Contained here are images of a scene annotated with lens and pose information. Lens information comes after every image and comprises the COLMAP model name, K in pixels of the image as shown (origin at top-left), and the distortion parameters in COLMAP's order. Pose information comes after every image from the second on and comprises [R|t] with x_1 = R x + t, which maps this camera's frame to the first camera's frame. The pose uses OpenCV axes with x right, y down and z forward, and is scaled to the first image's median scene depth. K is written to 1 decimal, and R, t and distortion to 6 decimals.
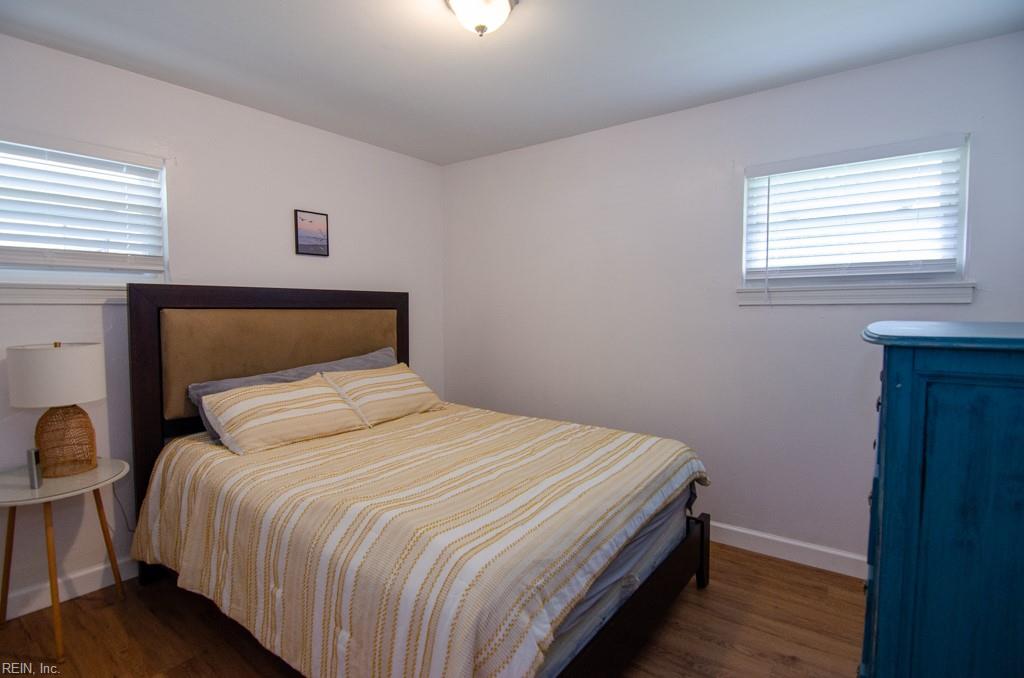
lens RADIAL K [[500.0, 0, 512.0], [0, 500.0, 339.0], [0, 0, 1]] dist [-0.000722, -0.011120]
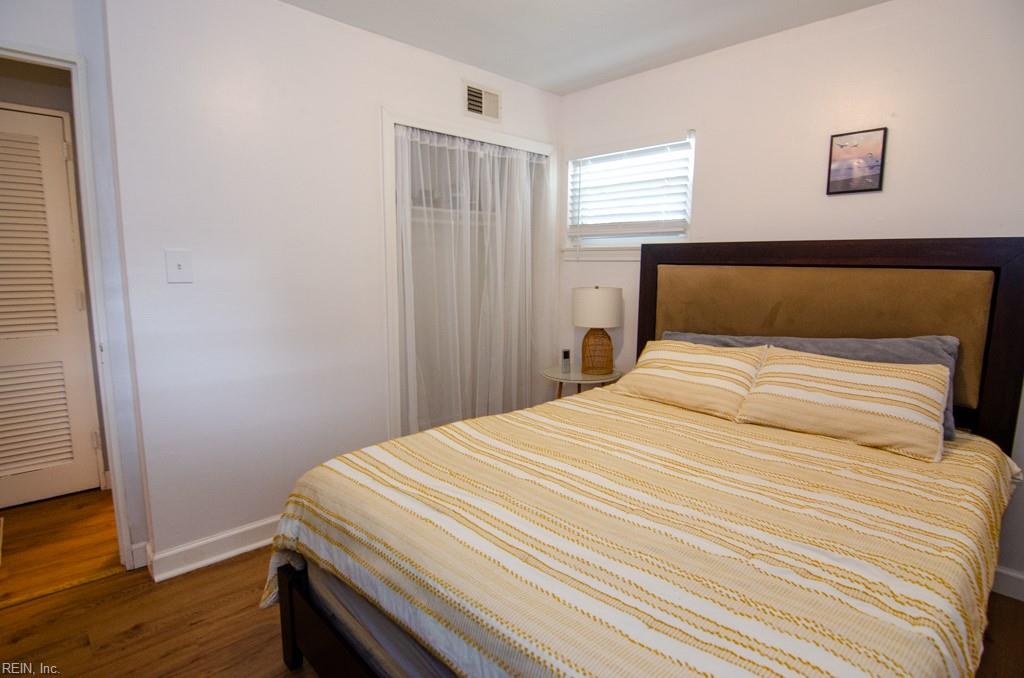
lens RADIAL K [[500.0, 0, 512.0], [0, 500.0, 339.0], [0, 0, 1]] dist [-0.000722, -0.011120]
pose [[-0.146692, 0.143471, -0.978722, 0.588888], [-0.072572, 0.985198, 0.155297, -0.048759], [0.986516, 0.093809, -0.134109, 0.893507]]
